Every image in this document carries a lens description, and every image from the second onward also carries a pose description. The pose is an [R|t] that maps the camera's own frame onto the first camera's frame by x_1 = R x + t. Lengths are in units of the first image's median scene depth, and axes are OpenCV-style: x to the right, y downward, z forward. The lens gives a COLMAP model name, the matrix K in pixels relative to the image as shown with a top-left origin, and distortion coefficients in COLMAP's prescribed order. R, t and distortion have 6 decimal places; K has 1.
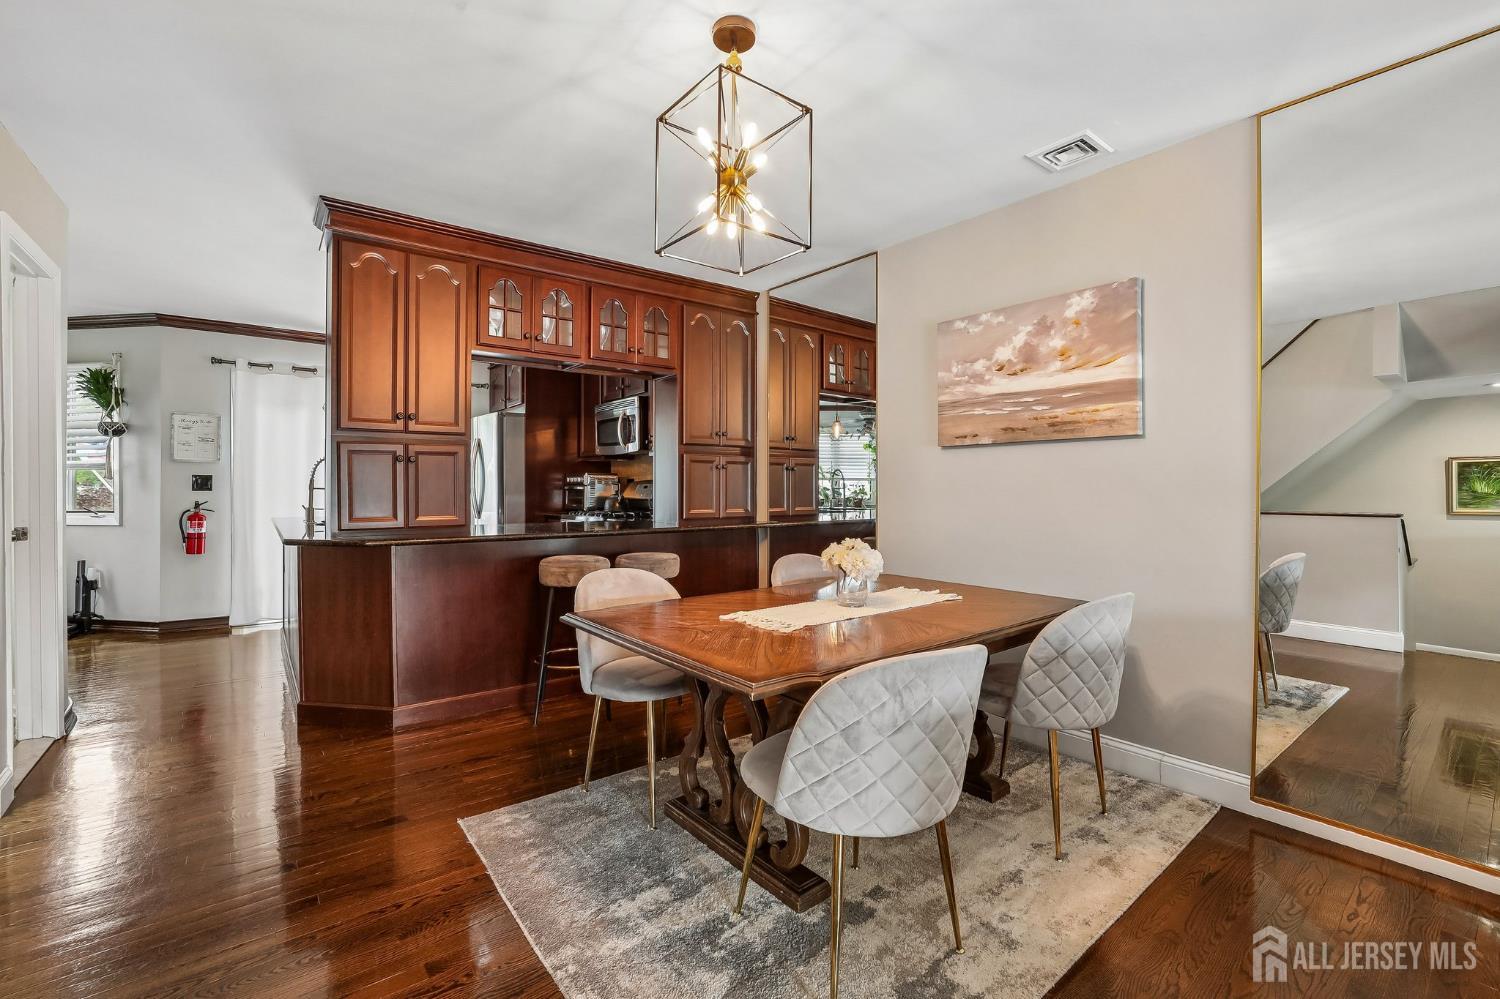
lens RADIAL K [[648.1, 0, 744.9], [0, 648.1, 487.6], [0, 0, 1]] dist [-0.049454, 0.017979]
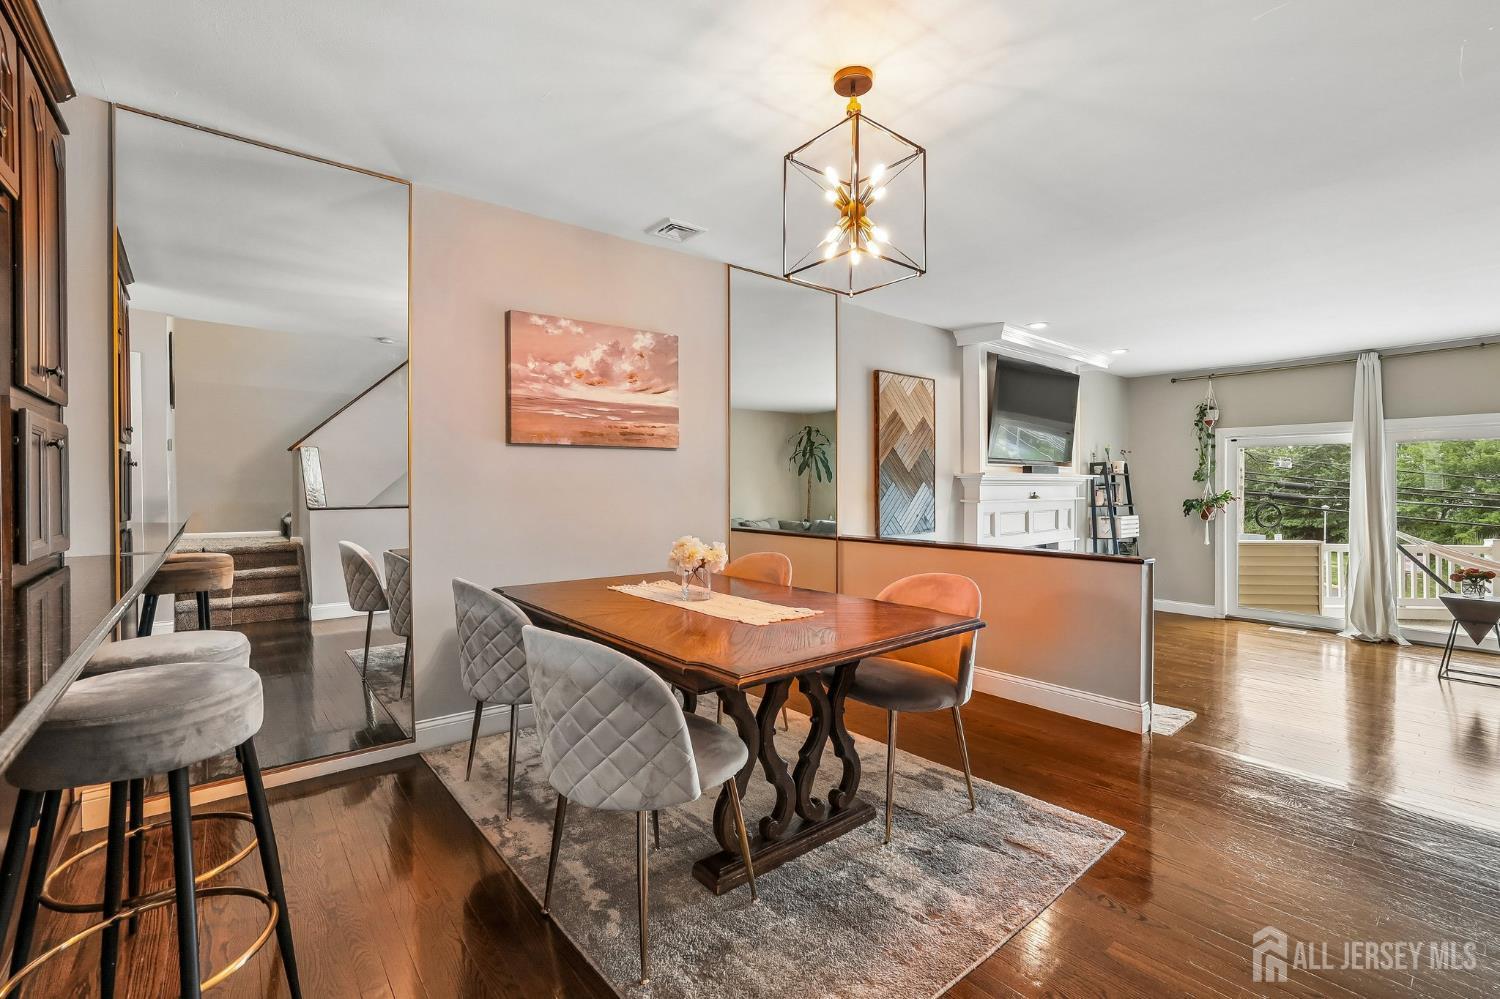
lens RADIAL K [[648.1, 0, 744.9], [0, 648.1, 487.6], [0, 0, 1]] dist [-0.049454, 0.017979]
pose [[-0.011818, -0.009655, 0.999884, -0.738023], [0.001307, 0.999952, 0.009672, -0.008415], [-0.999929, 0.001422, -0.011805, 0.783336]]
